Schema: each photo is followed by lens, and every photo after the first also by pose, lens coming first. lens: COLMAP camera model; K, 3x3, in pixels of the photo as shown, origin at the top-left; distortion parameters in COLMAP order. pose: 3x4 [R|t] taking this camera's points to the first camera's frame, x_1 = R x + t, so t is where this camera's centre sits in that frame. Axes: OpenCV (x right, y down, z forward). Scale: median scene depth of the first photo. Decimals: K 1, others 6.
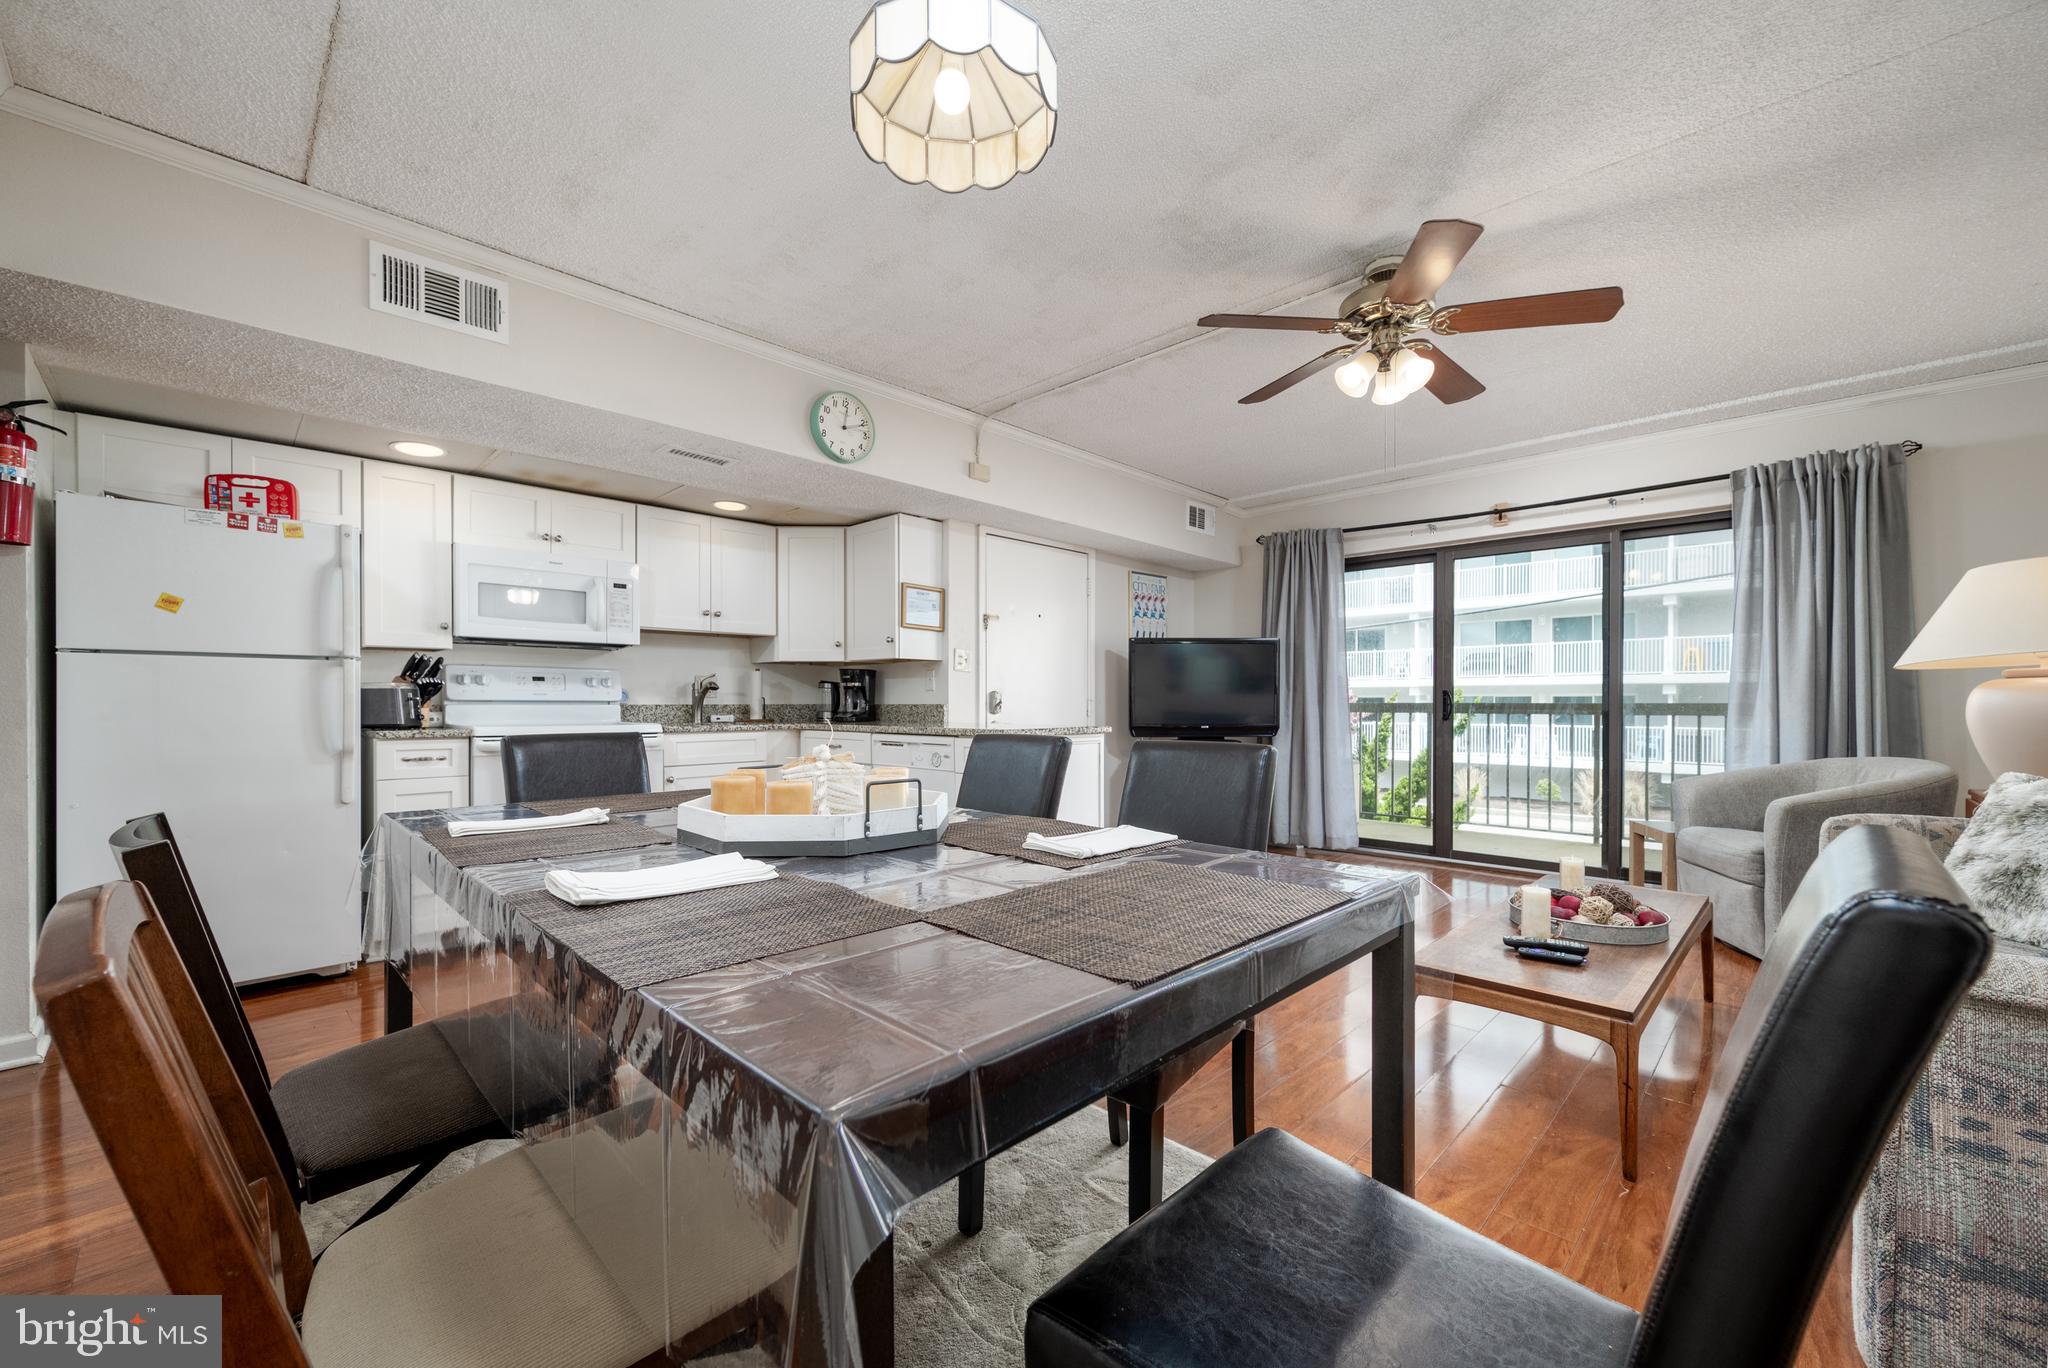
lens RADIAL K [[816.8, 0, 1061.3], [0, 816.8, 702.7], [0, 0, 1]] dist [0.001237, 0.000030]
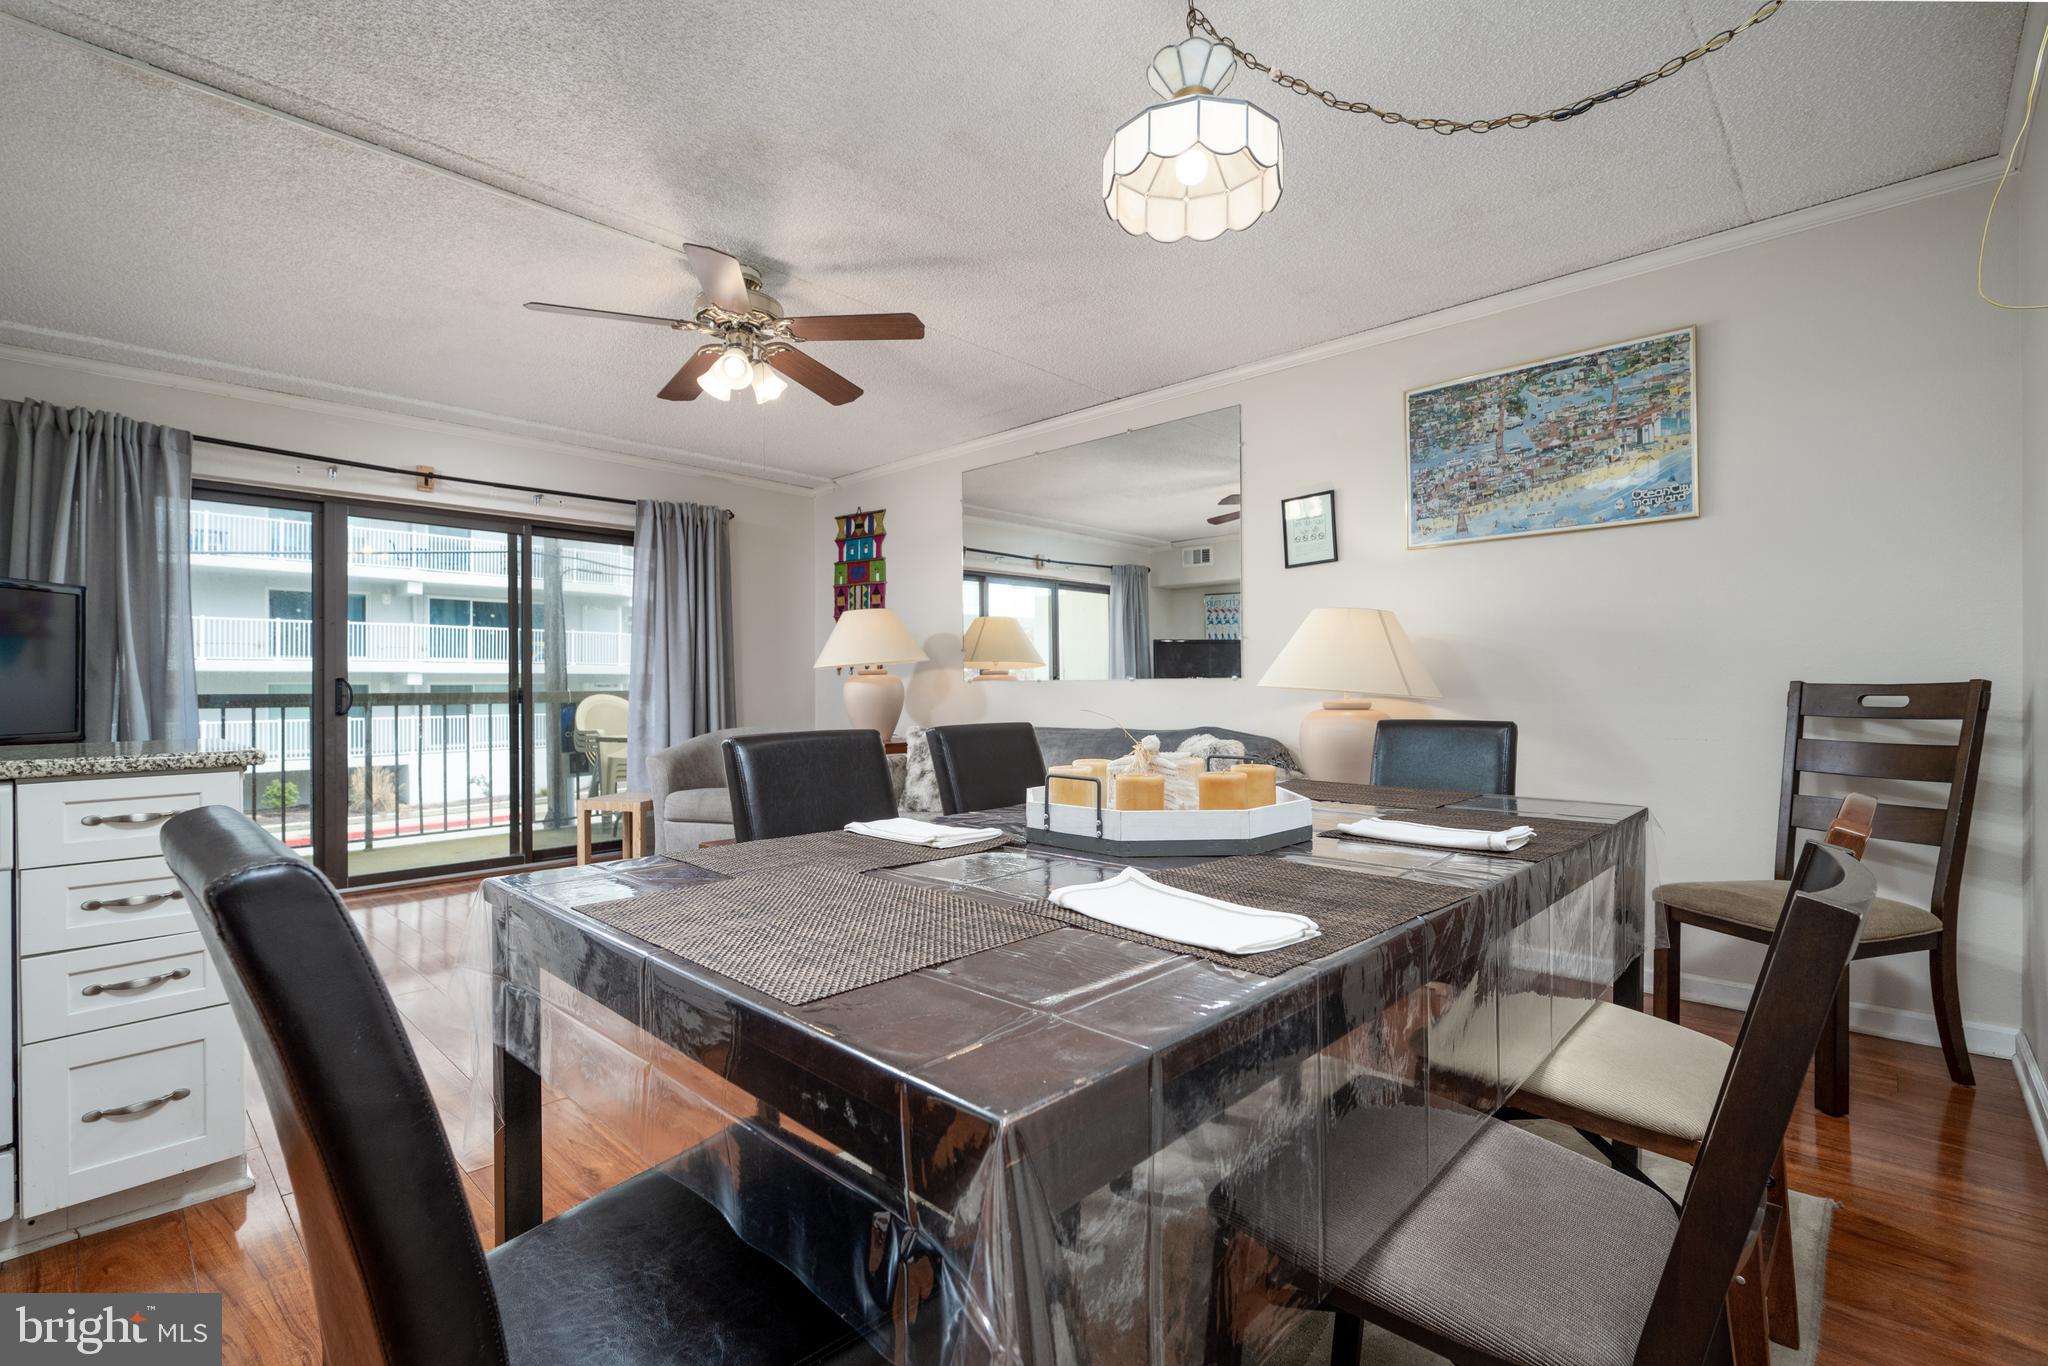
lens RADIAL K [[884.6, 0, 991.2], [0, 884.6, 682.4], [0, 0, 1]] dist [0.000962, -0.000262]
pose [[0.044503, 0.005155, 0.998996, -0.406925], [0.007973, 0.999953, -0.005515, -0.000410], [-0.998977, 0.008210, 0.044460, 0.369434]]
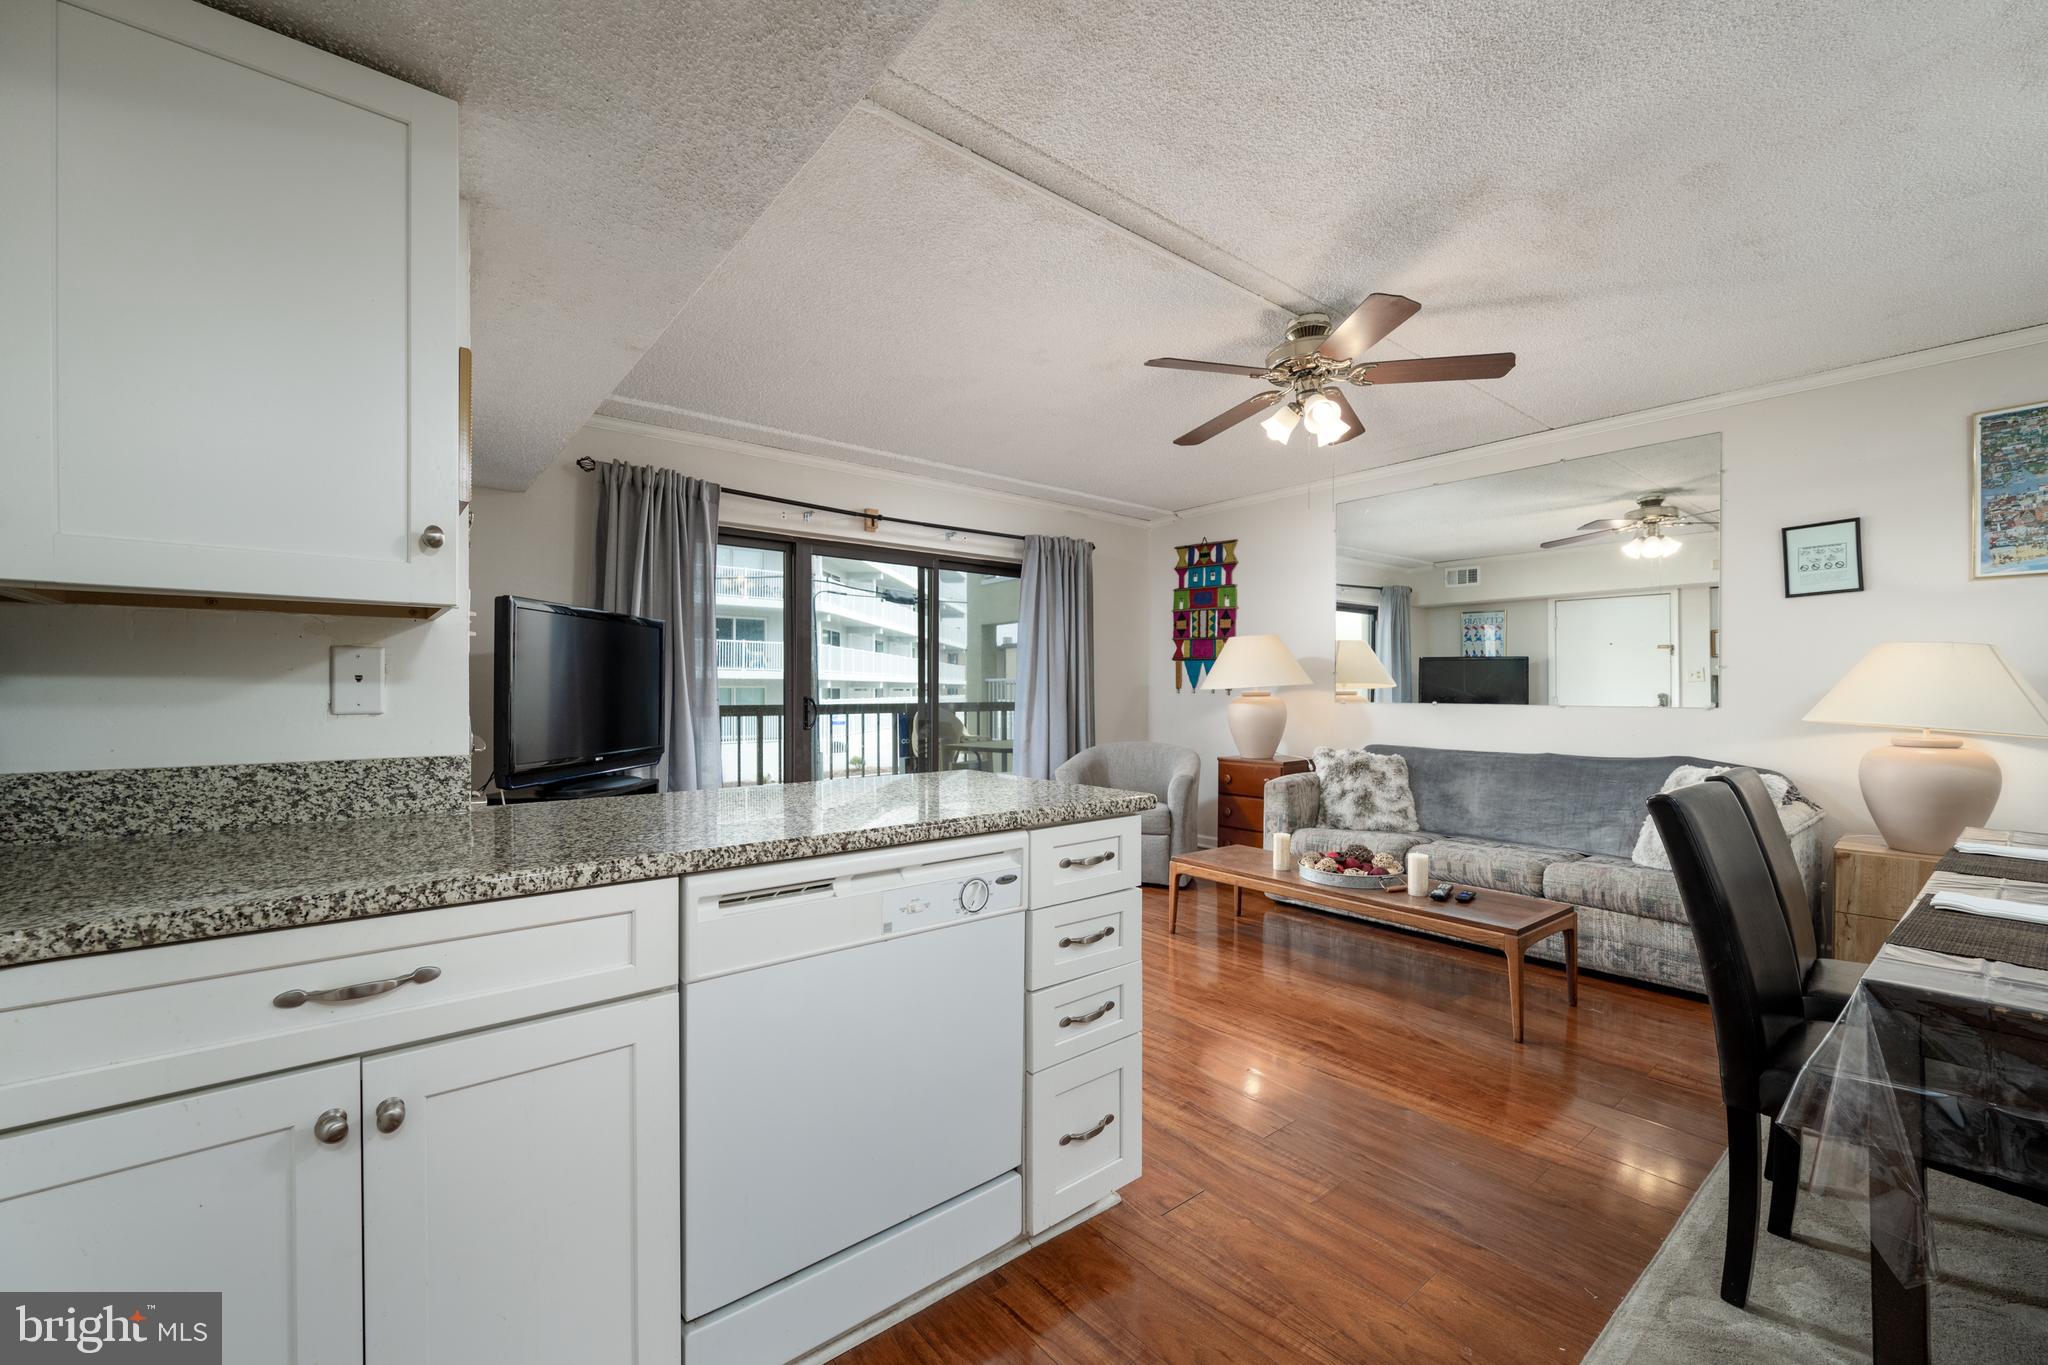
lens RADIAL K [[791.8, 0, 1018.4], [0, 791.8, 694.8], [0, 0, 1]] dist [0.001227, -0.000540]
pose [[0.163460, -0.003883, 0.986542, -0.404646], [0.000031, 0.999992, 0.003931, -0.022566], [-0.986550, -0.000612, 0.163459, 0.703045]]
